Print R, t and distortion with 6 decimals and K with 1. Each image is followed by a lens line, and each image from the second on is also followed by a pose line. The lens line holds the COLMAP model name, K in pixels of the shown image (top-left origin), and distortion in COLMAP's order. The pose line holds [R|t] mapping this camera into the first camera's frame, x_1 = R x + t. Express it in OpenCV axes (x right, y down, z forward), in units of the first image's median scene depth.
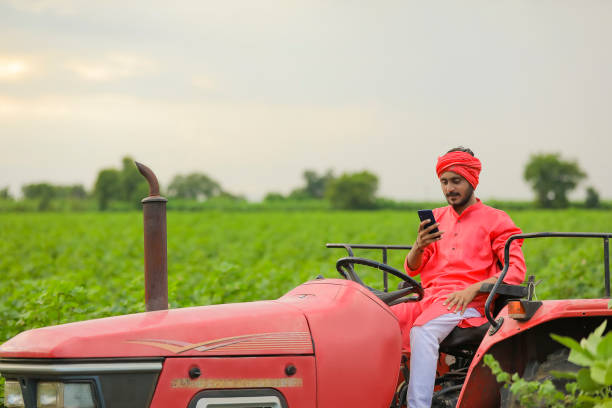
lens RADIAL K [[4216.4, 0, 302.3], [0, 4216.4, 207.6], [0, 0, 1]] dist [1.134453, 0.000000]
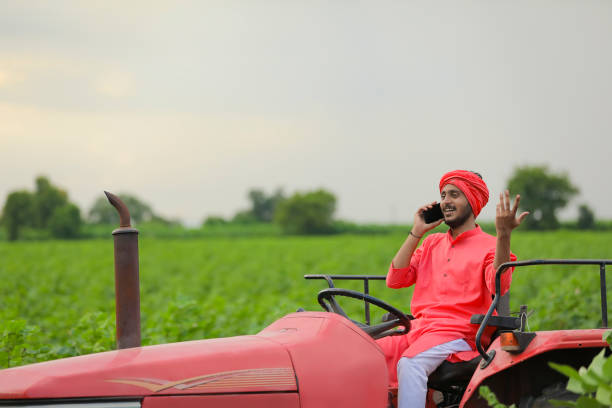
lens RADIAL K [[3688.8, 0, 302.6], [0, 3688.8, 202.8], [0, 0, 1]] dist [1.231146, 0.000000]
pose [[0.999866, -0.014224, -0.008096, 0.014129], [0.014132, 0.999837, -0.011270, 0.002004], [0.008255, 0.011154, 0.999904, 0.203433]]
